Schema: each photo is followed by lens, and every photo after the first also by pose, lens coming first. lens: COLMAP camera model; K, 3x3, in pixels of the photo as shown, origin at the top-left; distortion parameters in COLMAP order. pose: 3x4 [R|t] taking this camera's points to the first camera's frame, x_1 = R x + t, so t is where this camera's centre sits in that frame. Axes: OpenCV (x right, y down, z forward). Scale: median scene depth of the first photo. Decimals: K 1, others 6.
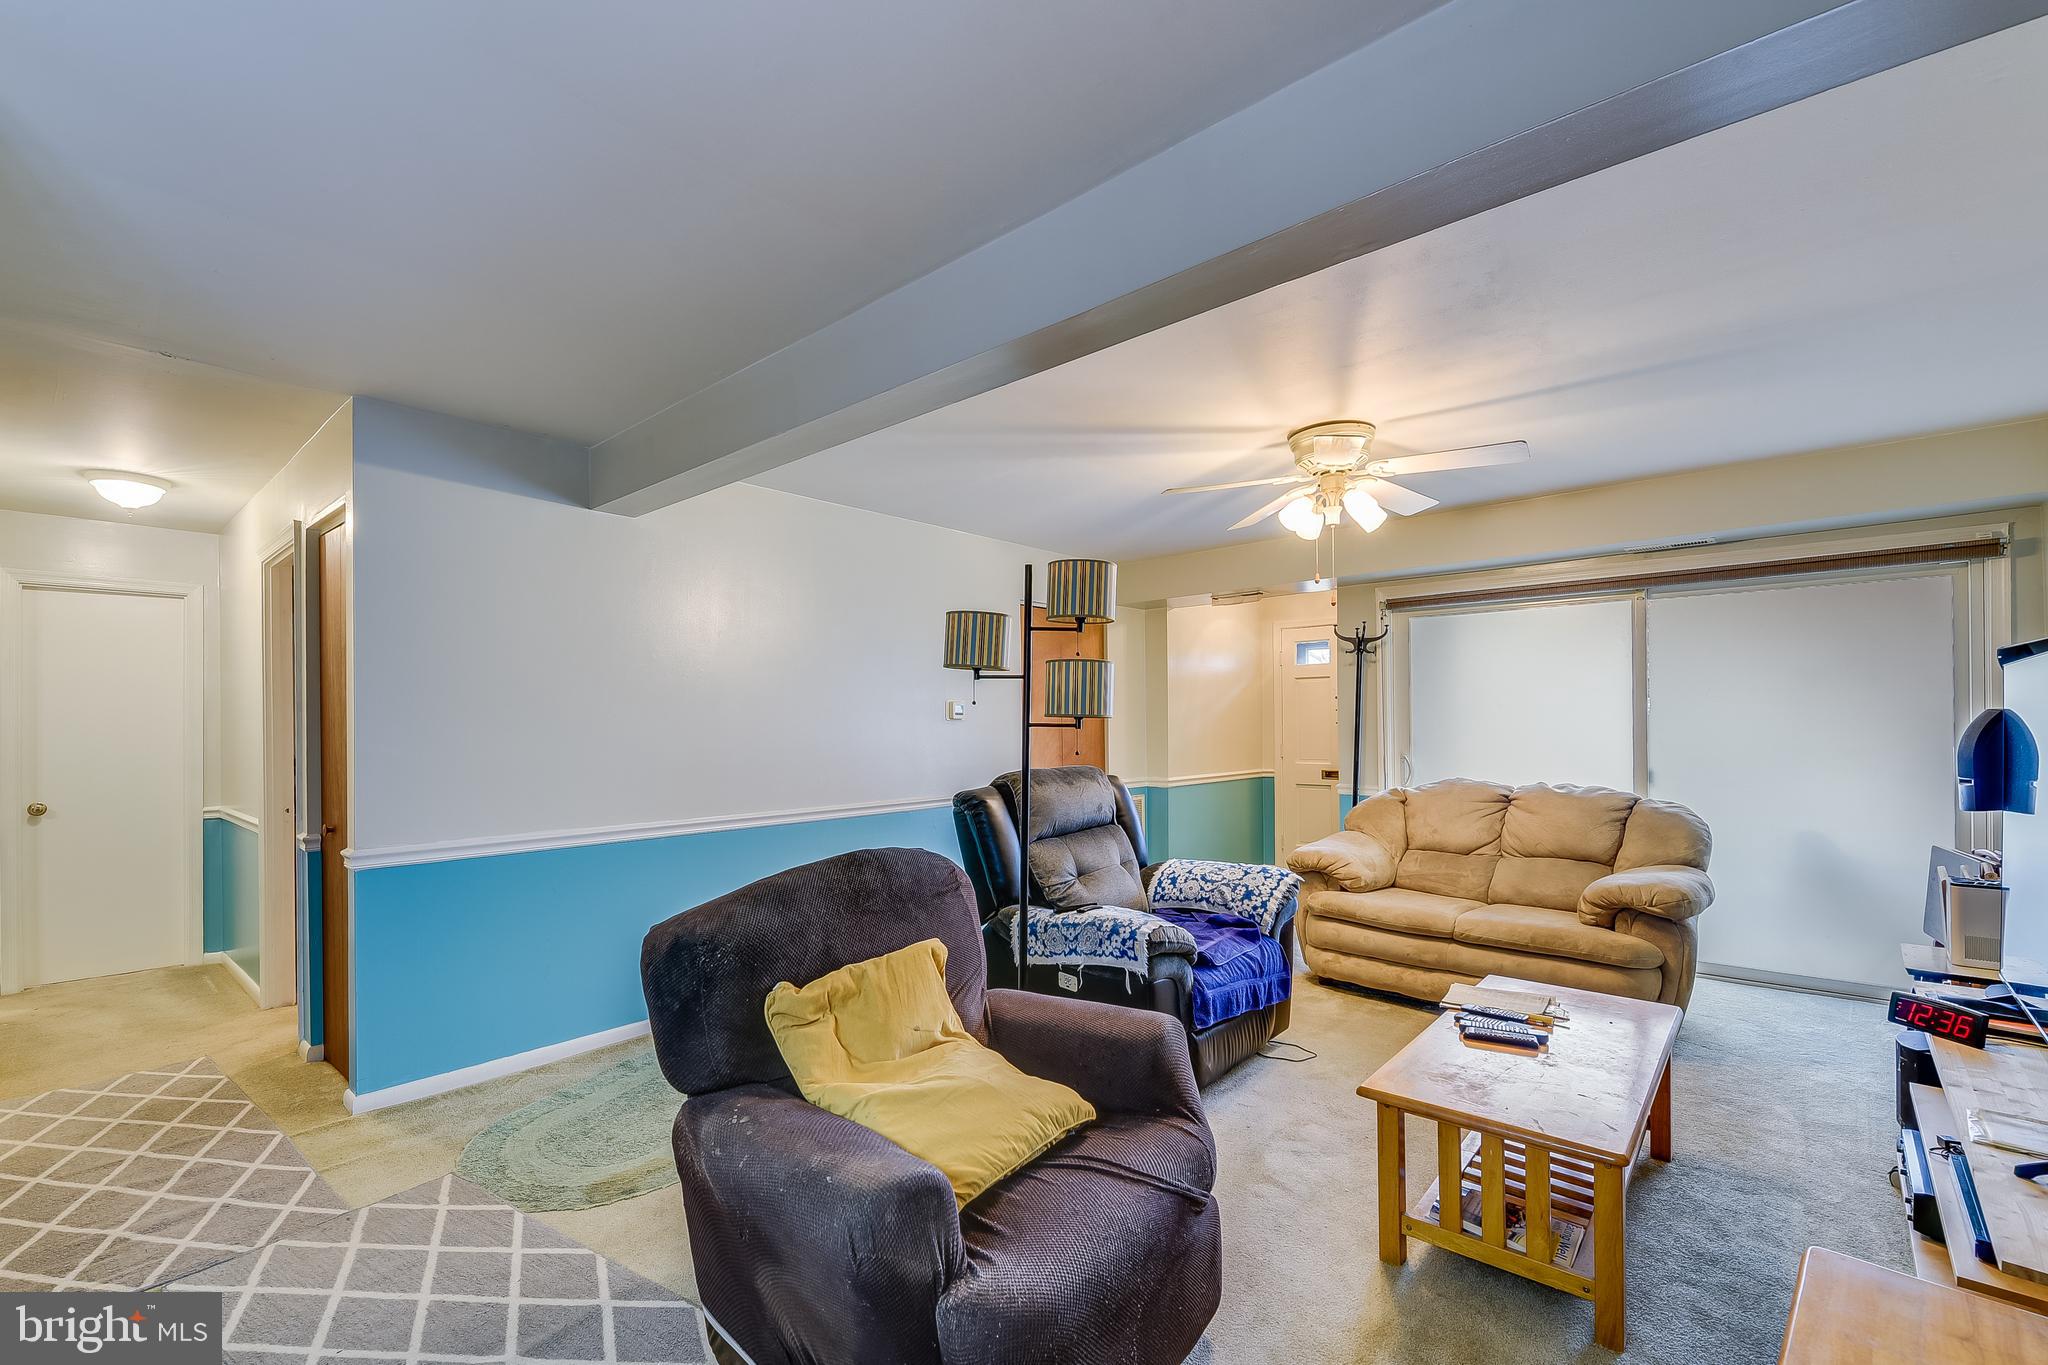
lens RADIAL K [[885.2, 0, 1025.4], [0, 885.2, 722.0], [0, 0, 1]] dist [0.000409, 0.000074]
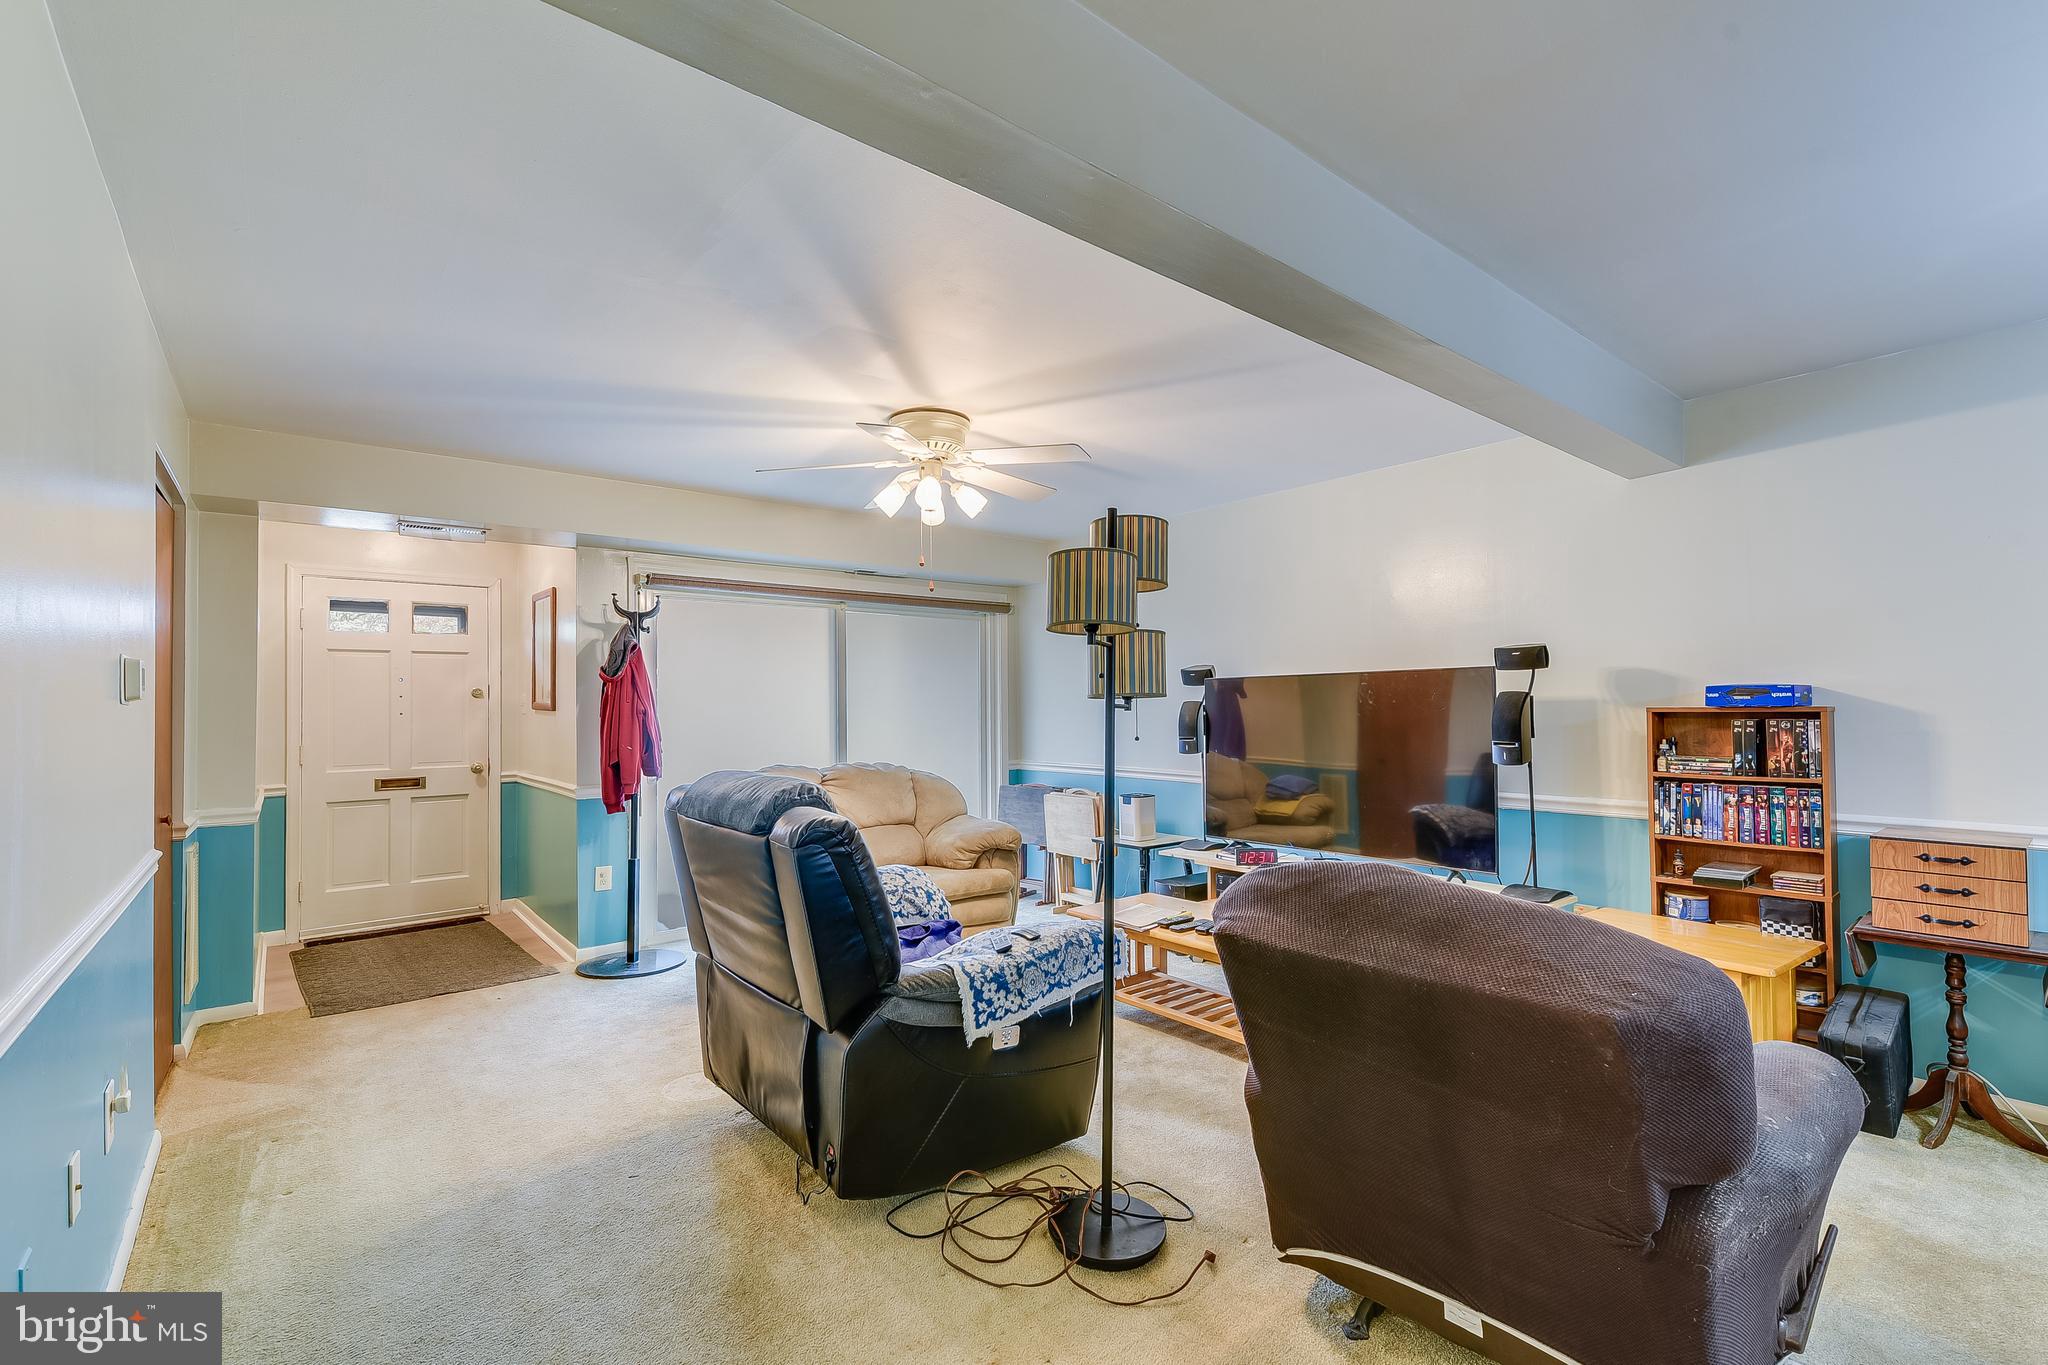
lens RADIAL K [[887.9, 0, 1024.0], [0, 887.9, 682.5], [0, 0, 1]] dist [-0.002099, -0.000068]
pose [[0.151291, 0.033593, 0.987918, -0.635740], [0.006220, 0.999370, -0.034935, 0.008608], [-0.988470, 0.011430, 0.150987, 0.755013]]
